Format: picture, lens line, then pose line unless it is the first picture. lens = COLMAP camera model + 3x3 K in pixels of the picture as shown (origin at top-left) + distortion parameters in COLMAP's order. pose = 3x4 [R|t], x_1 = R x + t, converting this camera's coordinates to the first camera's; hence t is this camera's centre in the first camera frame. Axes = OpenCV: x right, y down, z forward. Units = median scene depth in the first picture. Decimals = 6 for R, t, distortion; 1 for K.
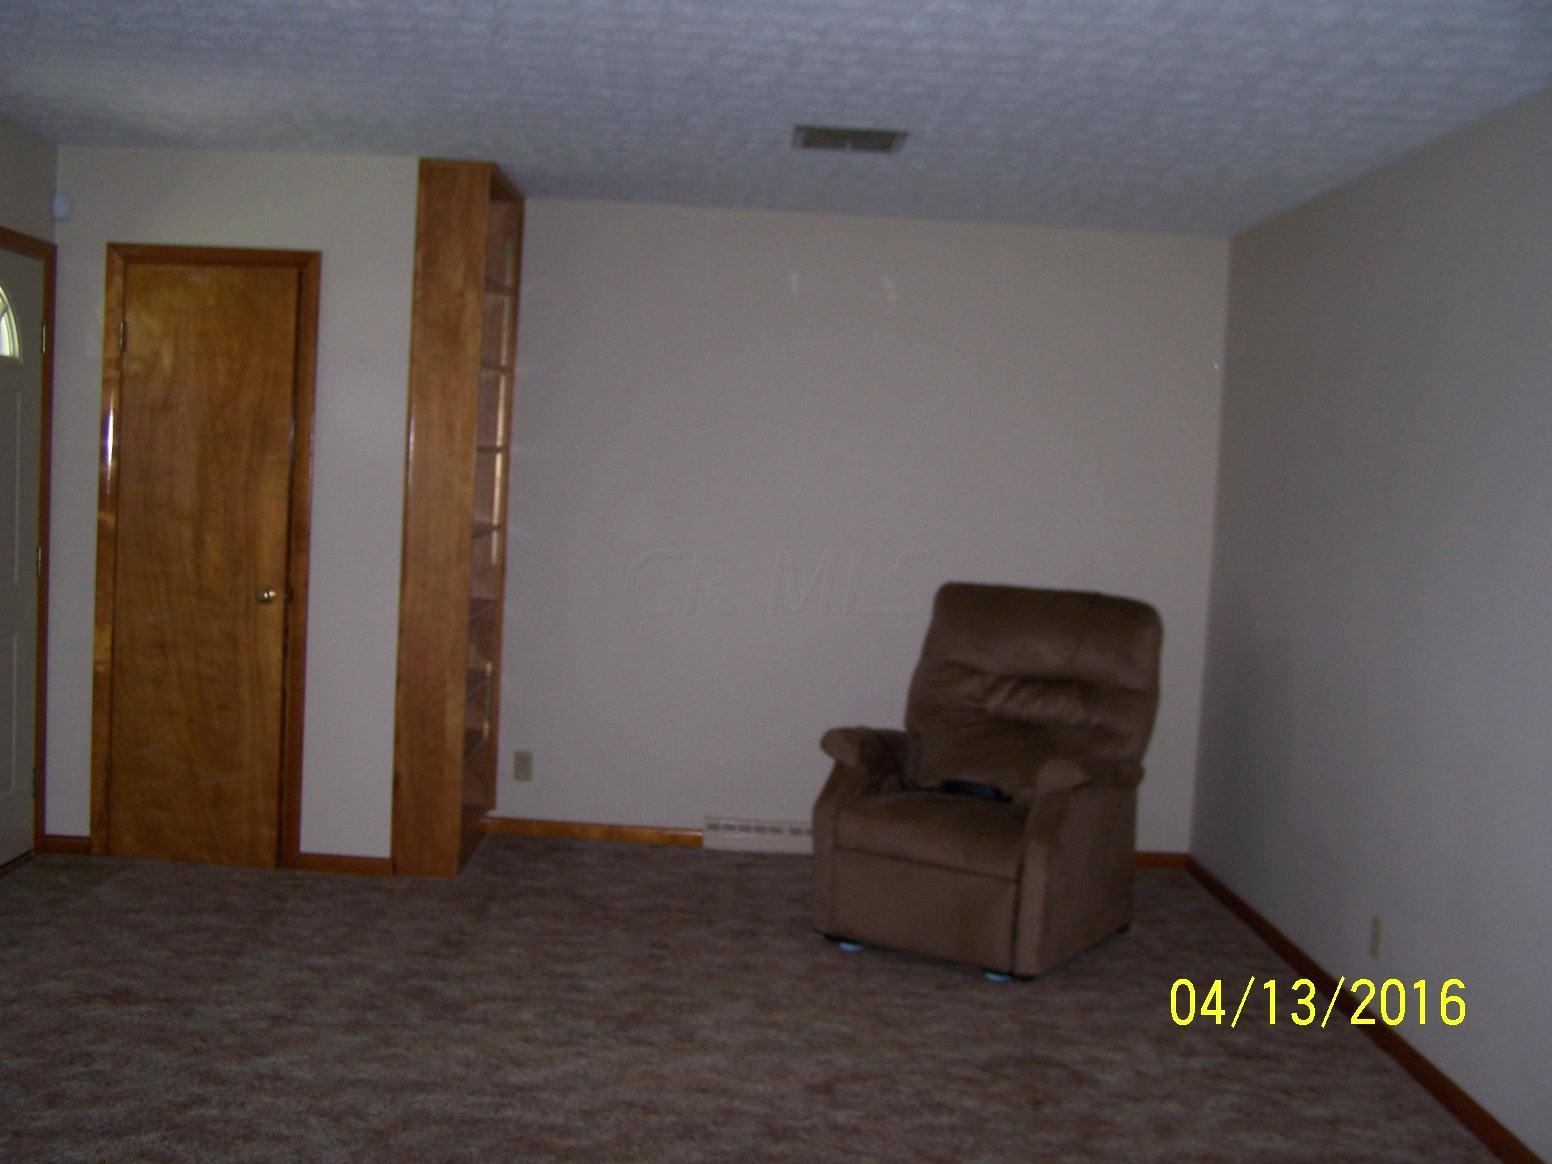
lens RADIAL K [[1722.6, 0, 776.0], [0, 1722.6, 582.0], [0, 0, 1]] dist [-0.199600, 0.274893]
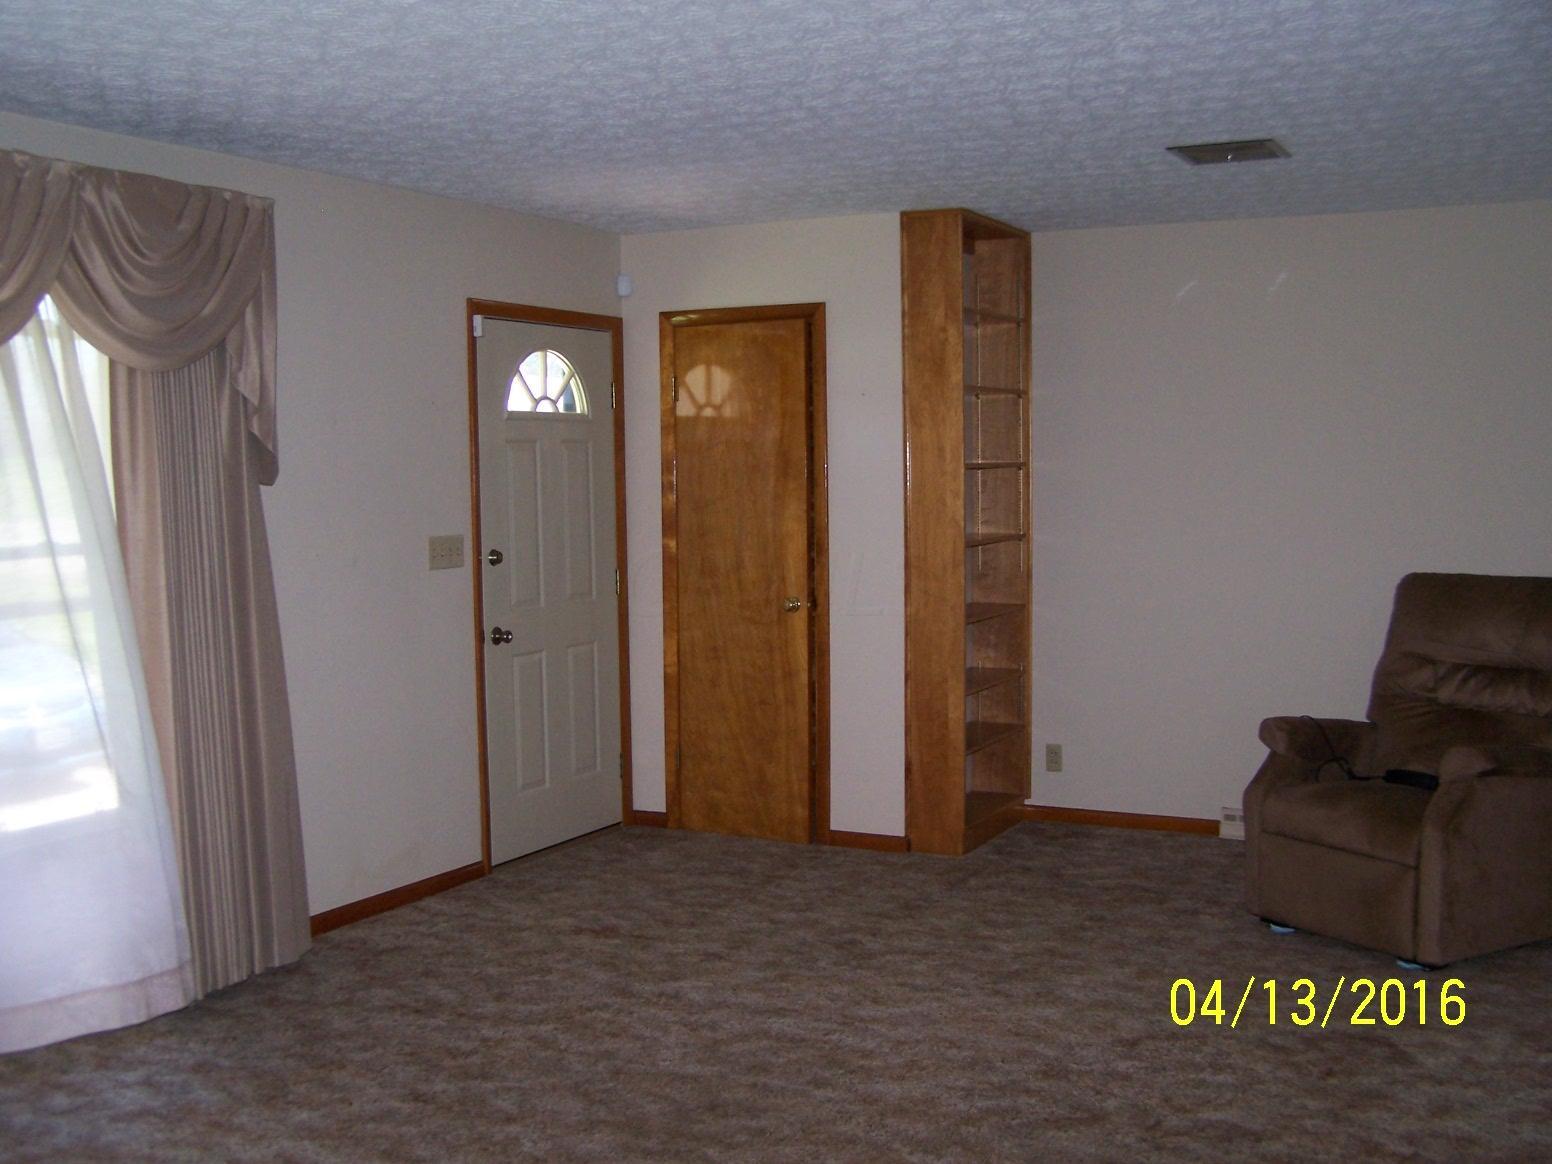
lens RADIAL K [[1722.6, 0, 776.0], [0, 1722.6, 582.0], [0, 0, 1]] dist [-0.199600, 0.274893]
pose [[0.887116, -0.032013, -0.460434, 0.245059], [0.027704, 0.999486, -0.016114, 0.011800], [0.460714, 0.001539, 0.887548, -0.044979]]
